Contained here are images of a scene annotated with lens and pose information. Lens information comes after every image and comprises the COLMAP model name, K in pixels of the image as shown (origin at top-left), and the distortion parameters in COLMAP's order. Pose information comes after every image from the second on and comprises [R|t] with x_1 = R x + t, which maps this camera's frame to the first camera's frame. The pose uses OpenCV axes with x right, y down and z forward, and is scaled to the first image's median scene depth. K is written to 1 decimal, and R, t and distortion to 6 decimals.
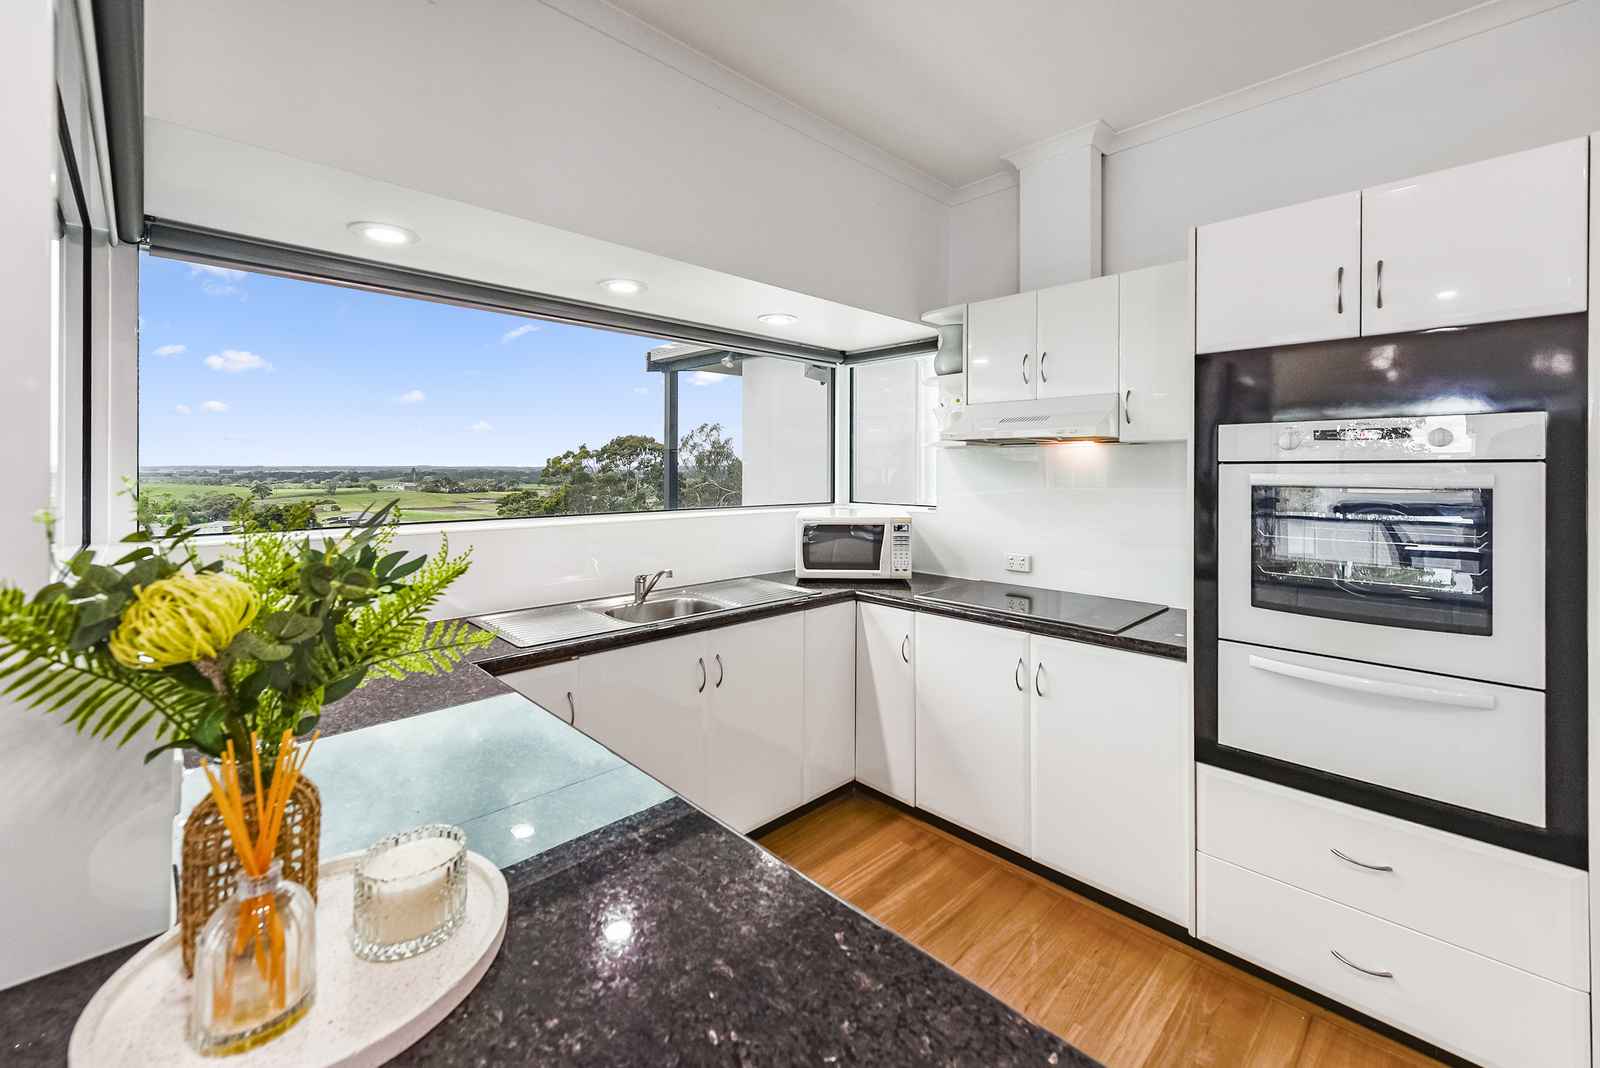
lens RADIAL K [[661.4, 0, 806.2], [0, 661.4, 459.6], [0, 0, 1]] dist [0.000523, 0.000439]
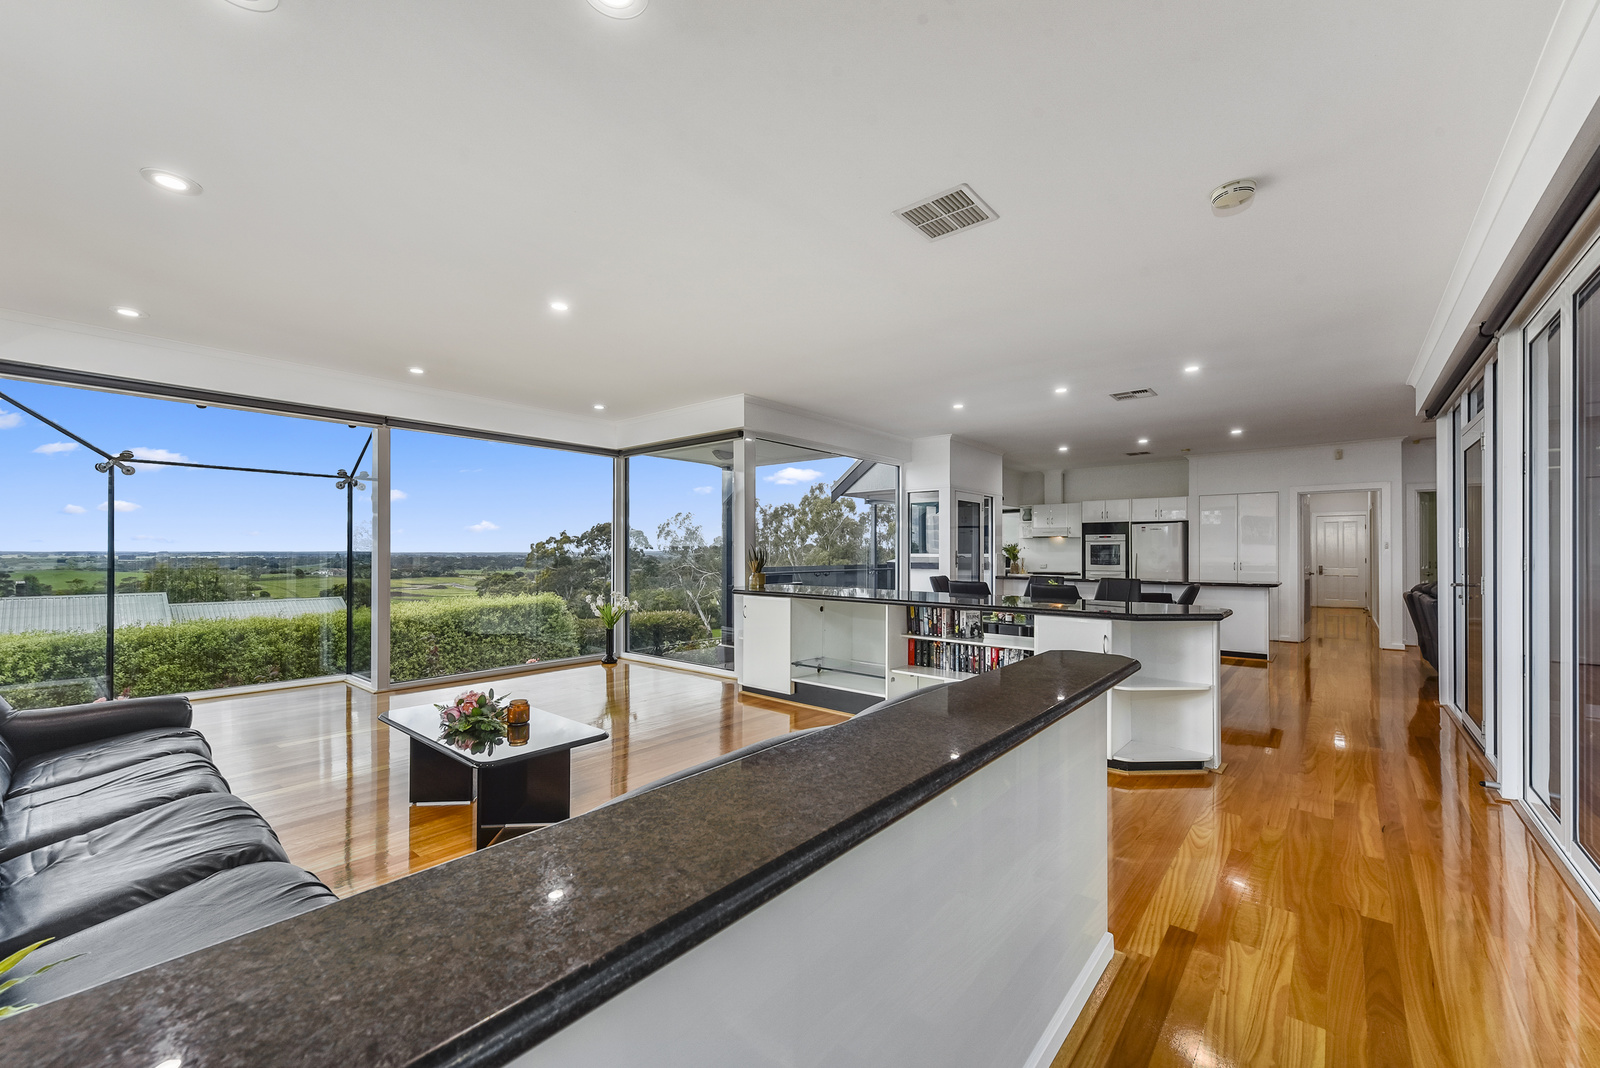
lens RADIAL K [[644.0, 0, 795.8], [0, 644.0, 555.2], [0, 0, 1]] dist [0.006716, -0.000243]
pose [[0.995111, -0.000433, 0.098761, -0.075522], [-0.001074, 0.999884, 0.015202, 0.001345], [-0.098756, -0.015234, 0.994995, -0.133998]]
